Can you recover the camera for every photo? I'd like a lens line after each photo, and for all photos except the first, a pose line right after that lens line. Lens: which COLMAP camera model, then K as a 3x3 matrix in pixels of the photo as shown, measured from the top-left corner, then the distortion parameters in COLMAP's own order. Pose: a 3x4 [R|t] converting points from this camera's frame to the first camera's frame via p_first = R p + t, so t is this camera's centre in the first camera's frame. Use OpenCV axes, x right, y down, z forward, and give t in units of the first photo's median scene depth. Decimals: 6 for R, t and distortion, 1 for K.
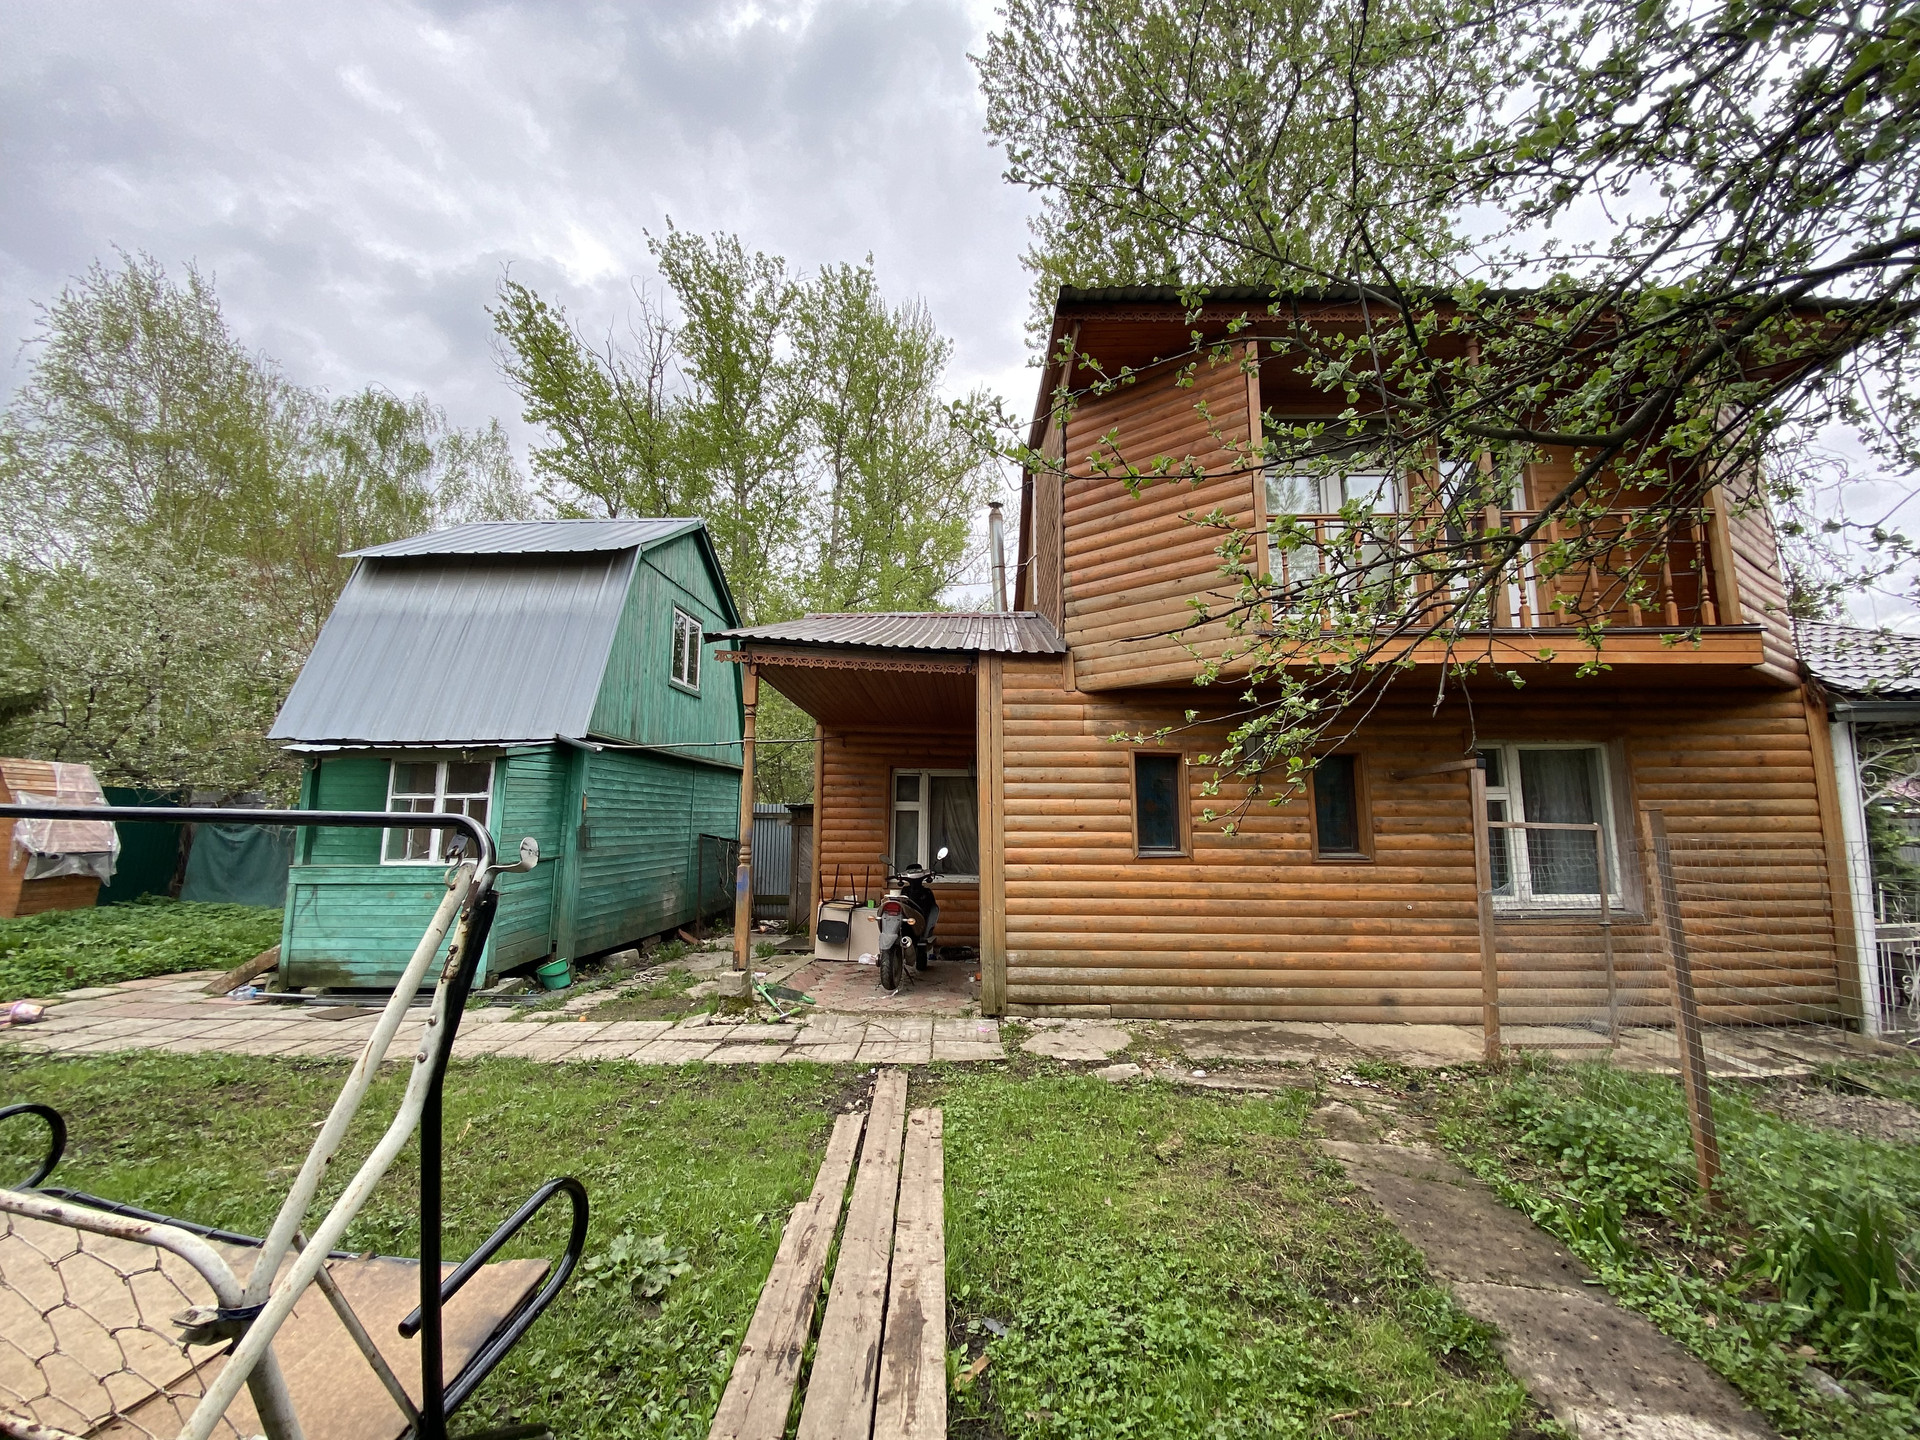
lens RADIAL K [[786.3, 0, 960.0], [0, 786.3, 720.0], [0, 0, 1]] dist [-0.012802, -0.009990]
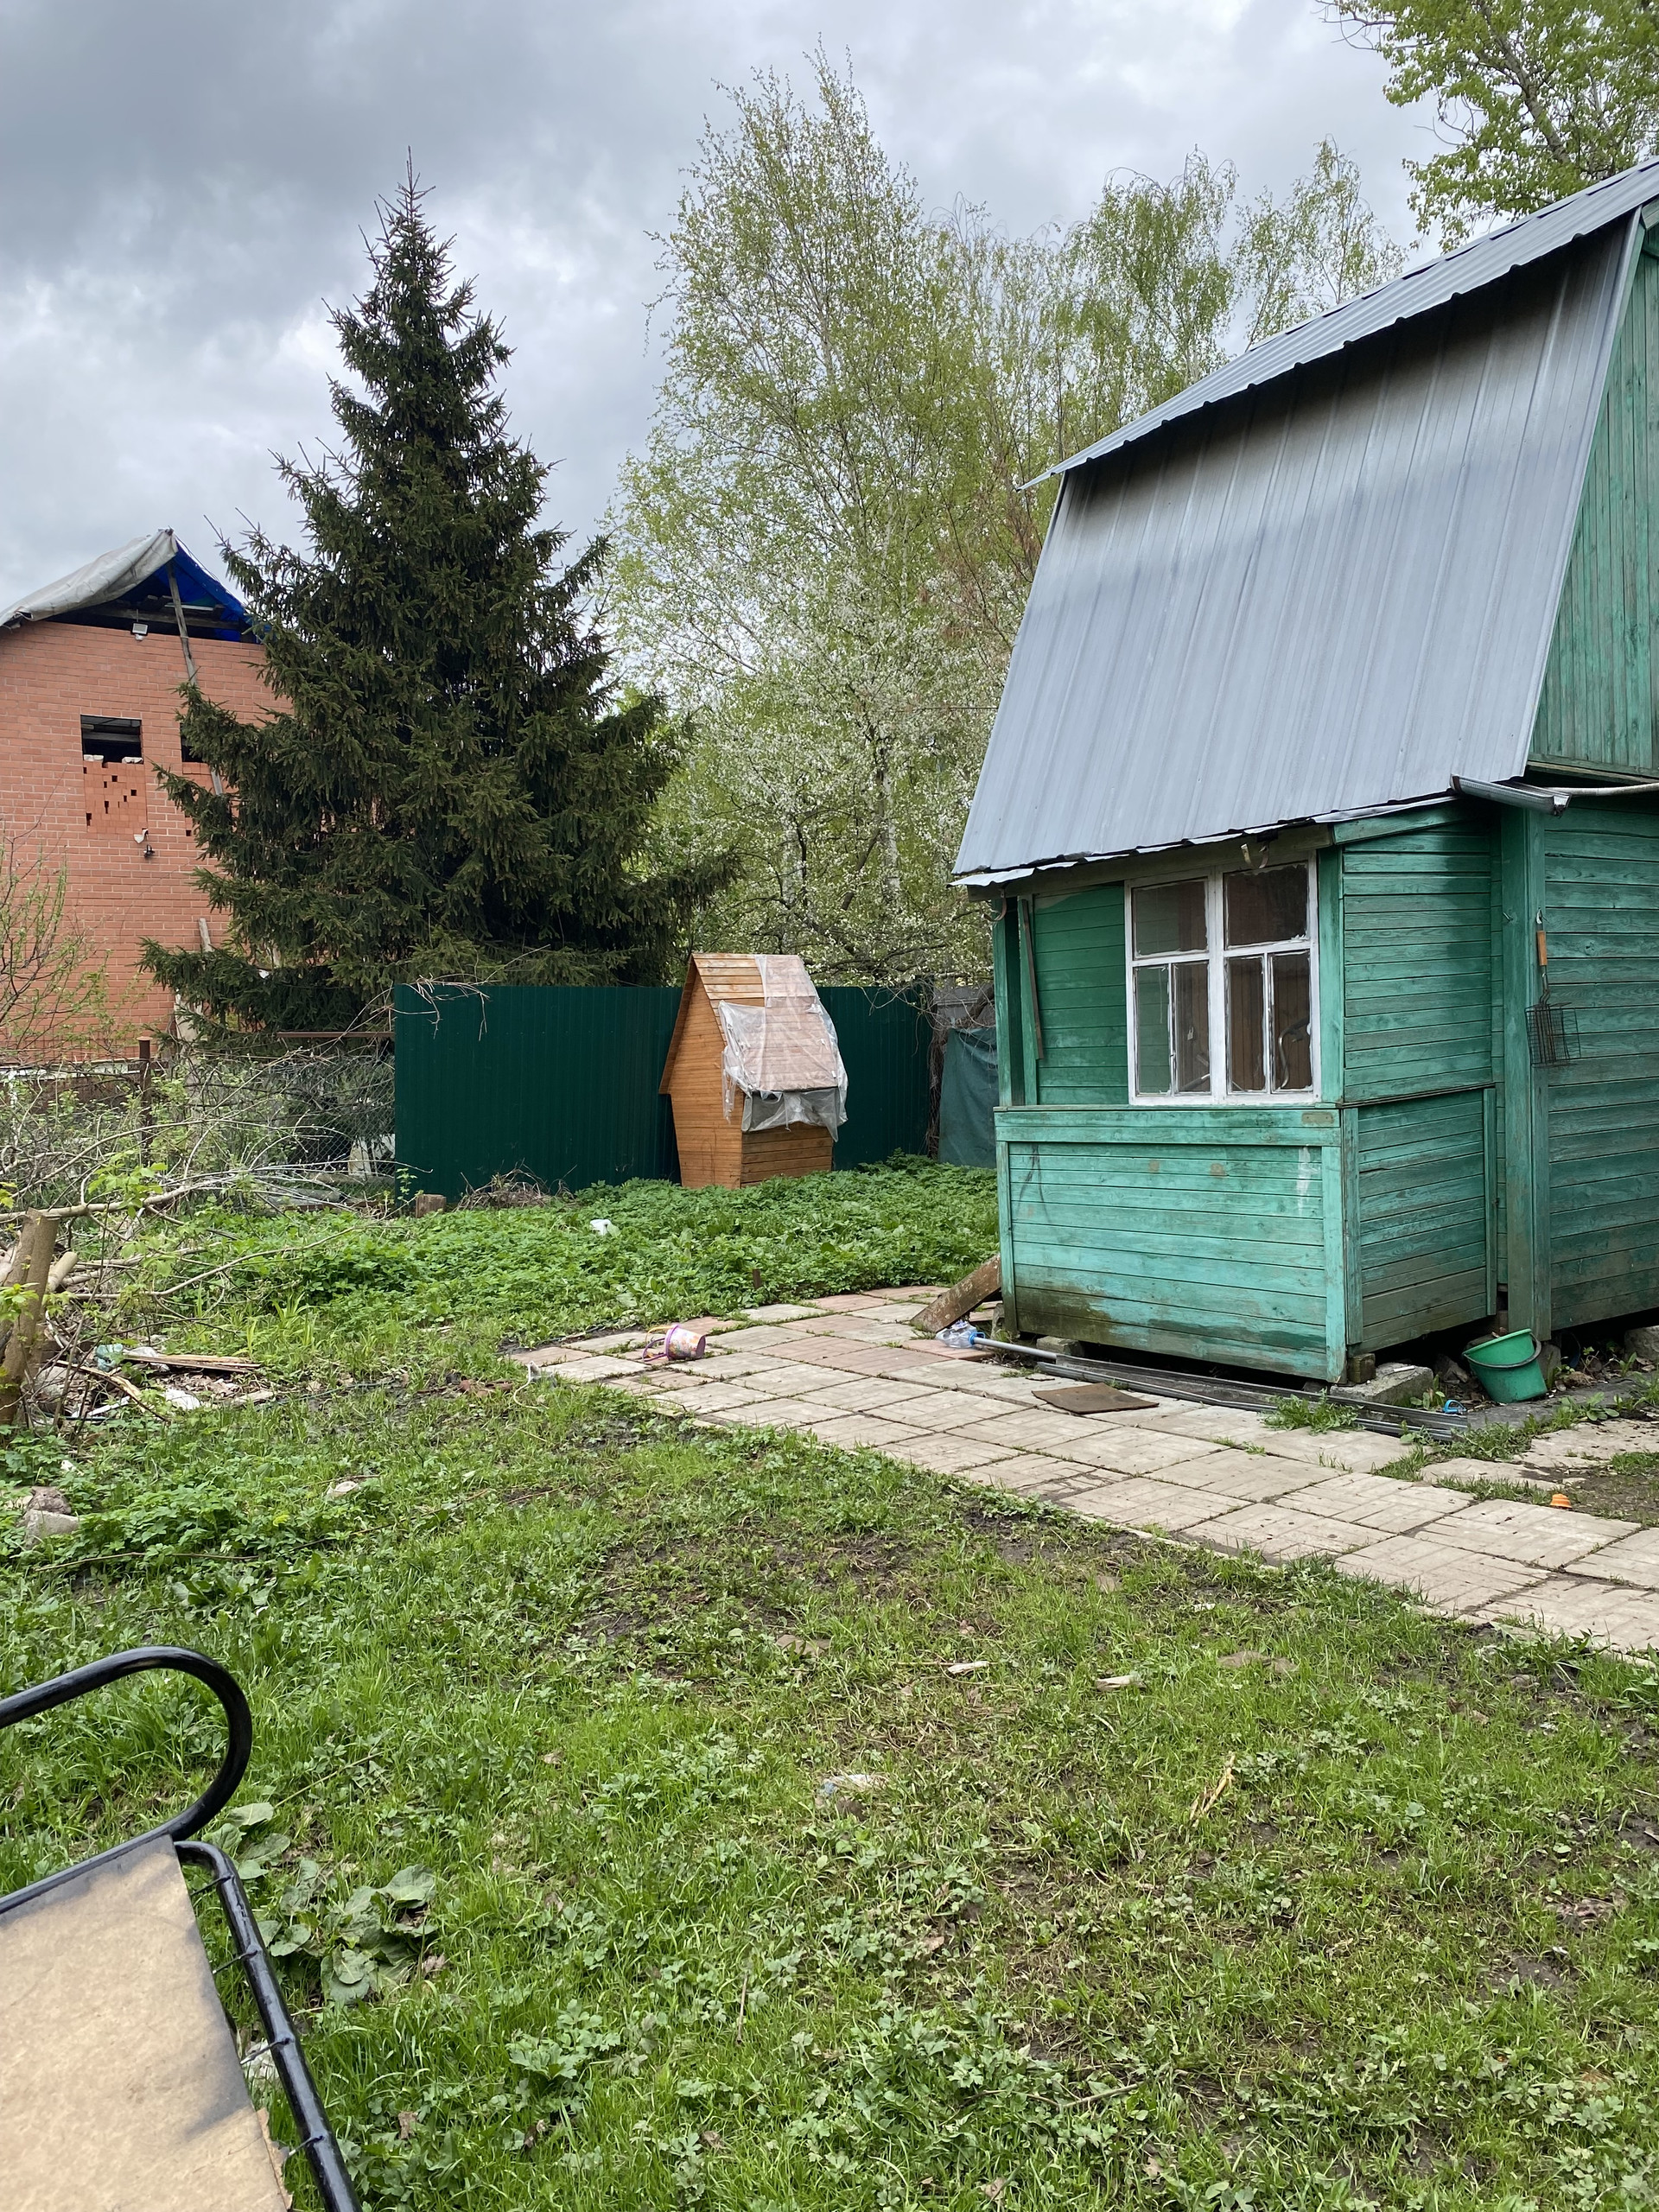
lens RADIAL K [[1724.1, 0, 829.5], [0, 1724.1, 1106.0], [0, 0, 1]] dist [0.095274, -0.130995]
pose [[0.647104, 0.002705, -0.762397, -0.048726], [0.138663, 0.982898, 0.121181, 0.030492], [0.749686, -0.184134, 0.635662, 0.175400]]
